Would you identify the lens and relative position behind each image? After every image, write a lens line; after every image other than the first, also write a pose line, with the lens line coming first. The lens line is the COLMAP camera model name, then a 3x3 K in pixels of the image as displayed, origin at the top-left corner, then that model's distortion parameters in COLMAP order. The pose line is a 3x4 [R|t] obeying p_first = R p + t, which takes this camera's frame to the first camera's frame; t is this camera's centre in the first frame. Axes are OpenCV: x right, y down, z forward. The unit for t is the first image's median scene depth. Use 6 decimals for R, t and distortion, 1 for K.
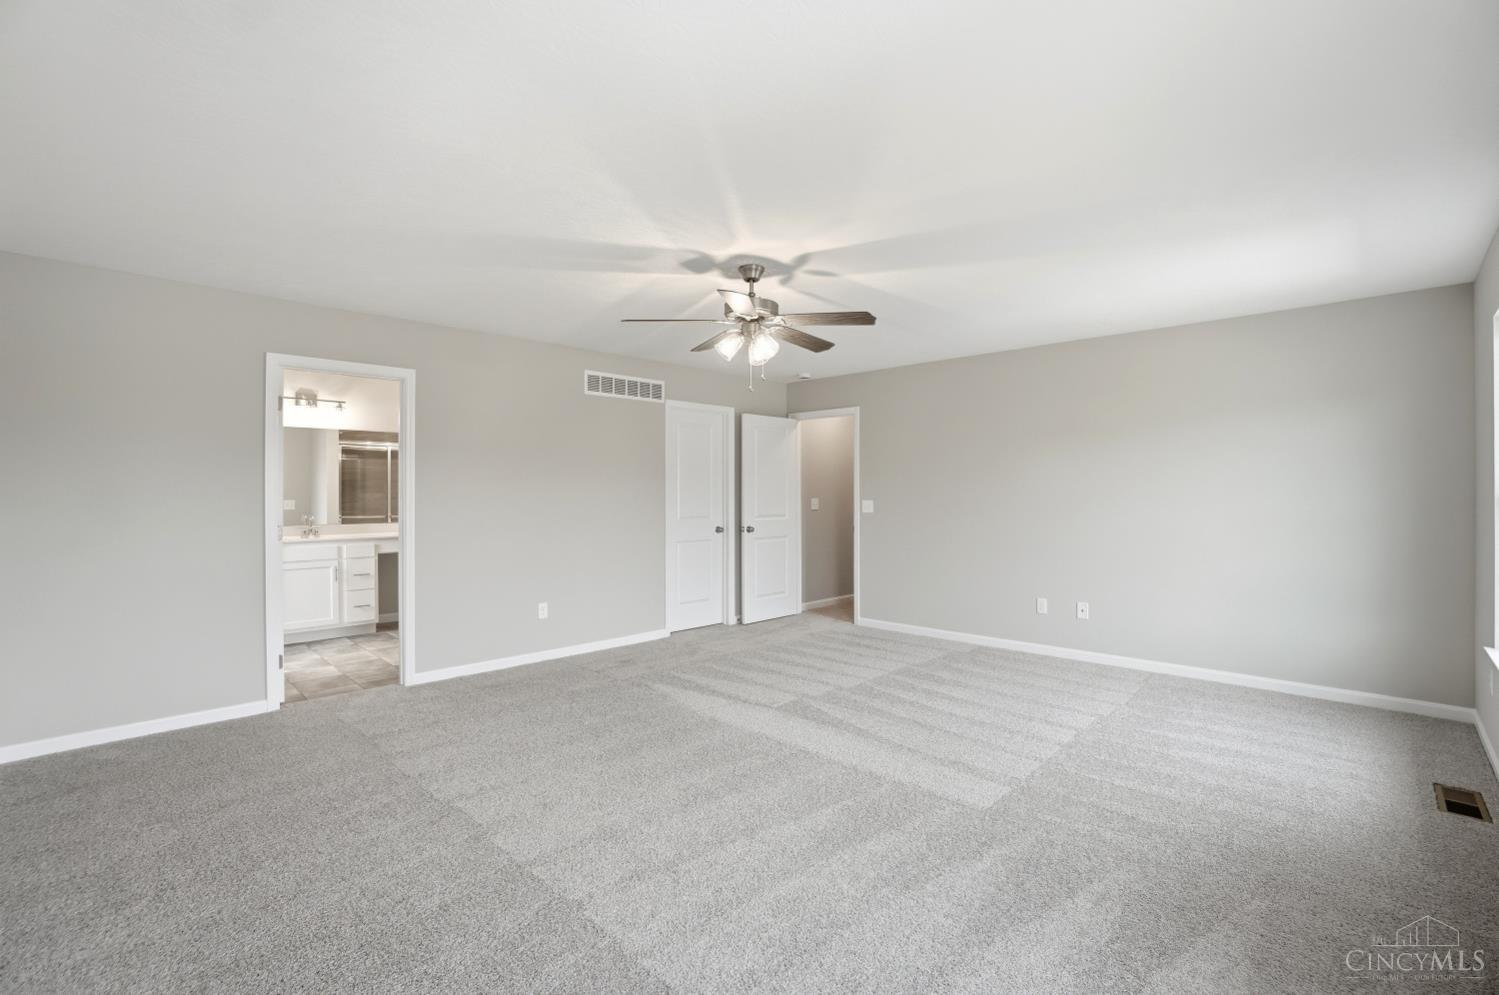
lens RADIAL K [[680.1, 0, 743.3], [0, 680.1, 491.0], [0, 0, 1]] dist [-0.030927, 0.000281]
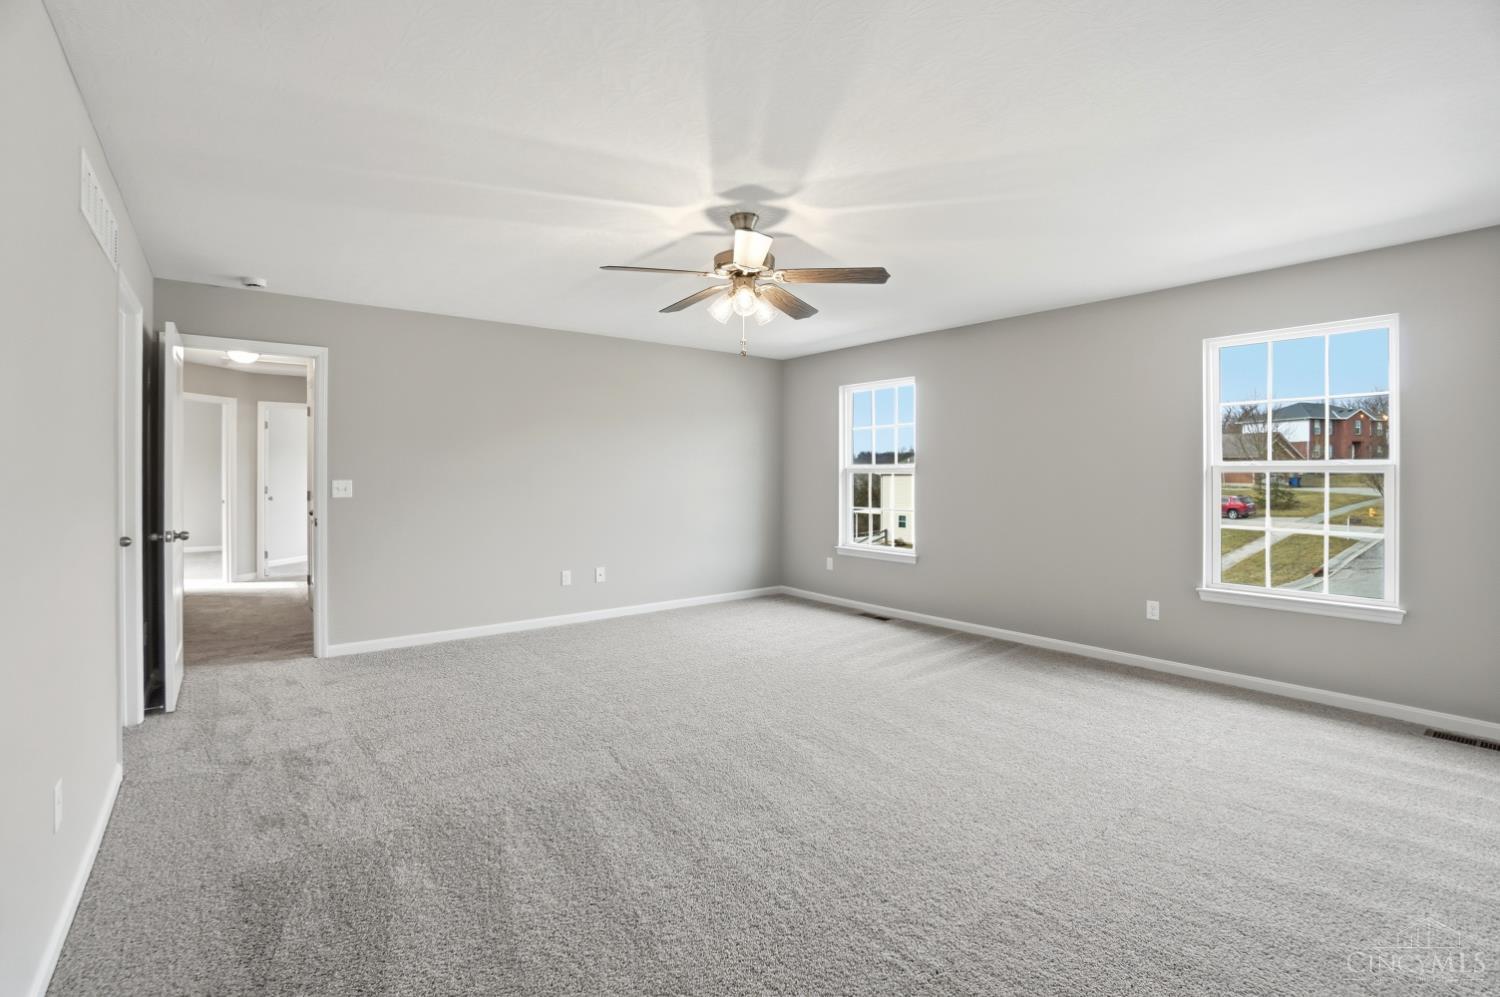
lens RADIAL K [[680.5, 0, 757.4], [0, 680.5, 487.3], [0, 0, 1]] dist [-0.030927, 0.000281]
pose [[0.114438, -0.018721, 0.993254, -0.743244], [-0.005847, 0.999792, 0.019518, 0.006789], [-0.993413, -0.008041, 0.114305, 0.745548]]
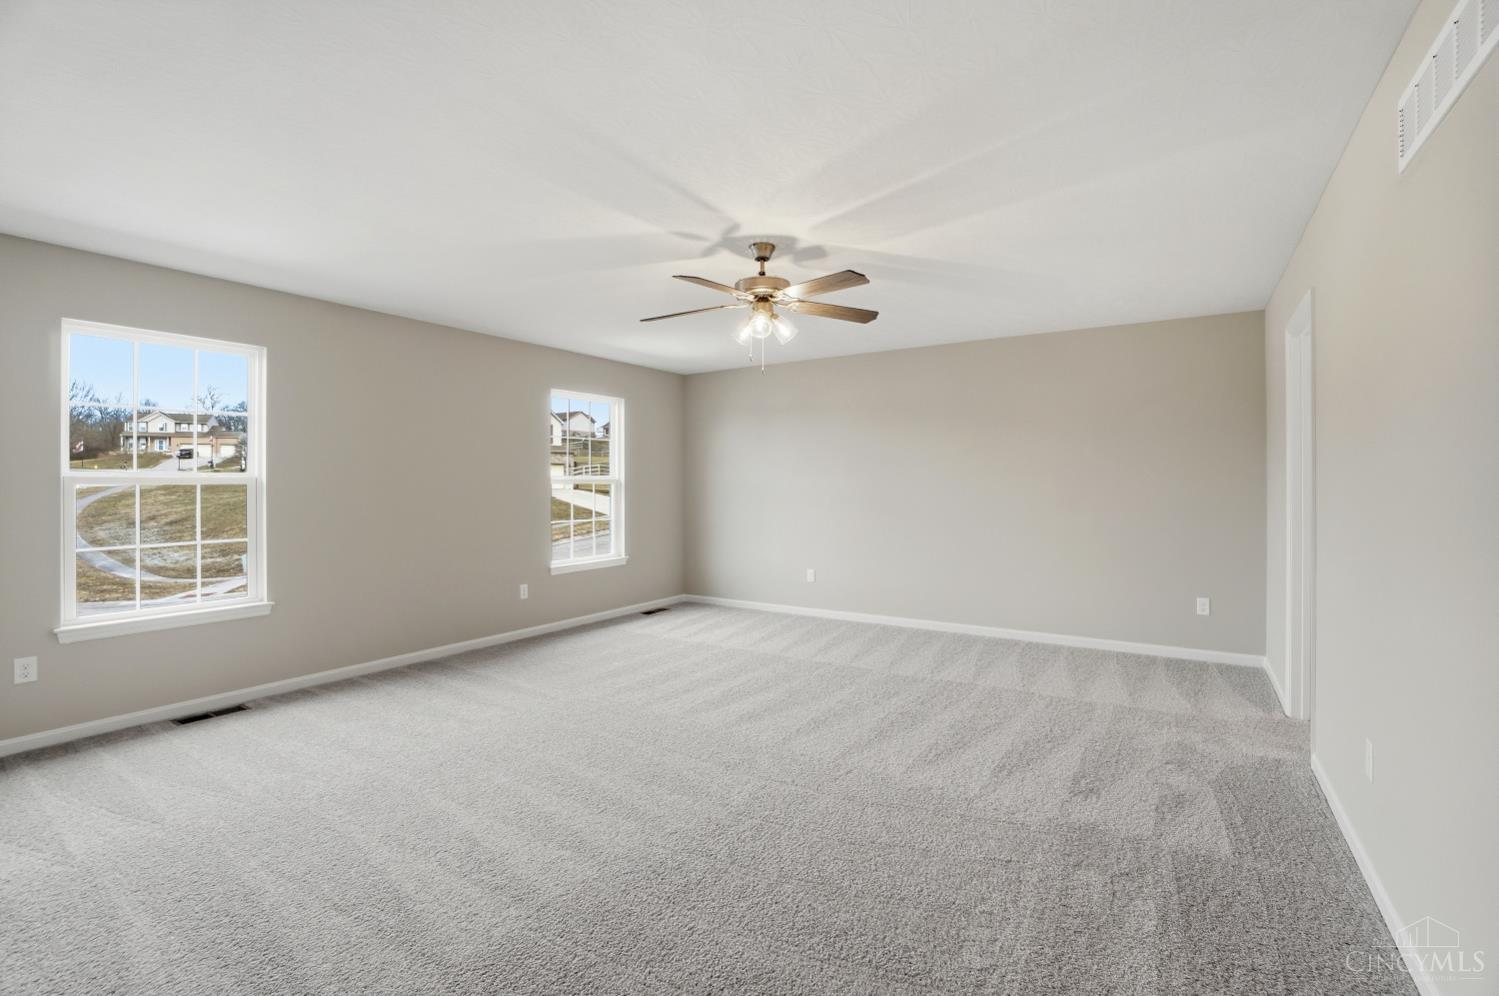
lens RADIAL K [[680.1, 0, 757.4], [0, 680.1, 491.4], [0, 0, 1]] dist [-0.030927, 0.000281]
pose [[-0.978169, 0.005310, -0.207743, 0.188937], [0.005247, 0.999986, 0.000855, 0.018302], [0.207744, -0.000254, -0.978183, 1.653449]]
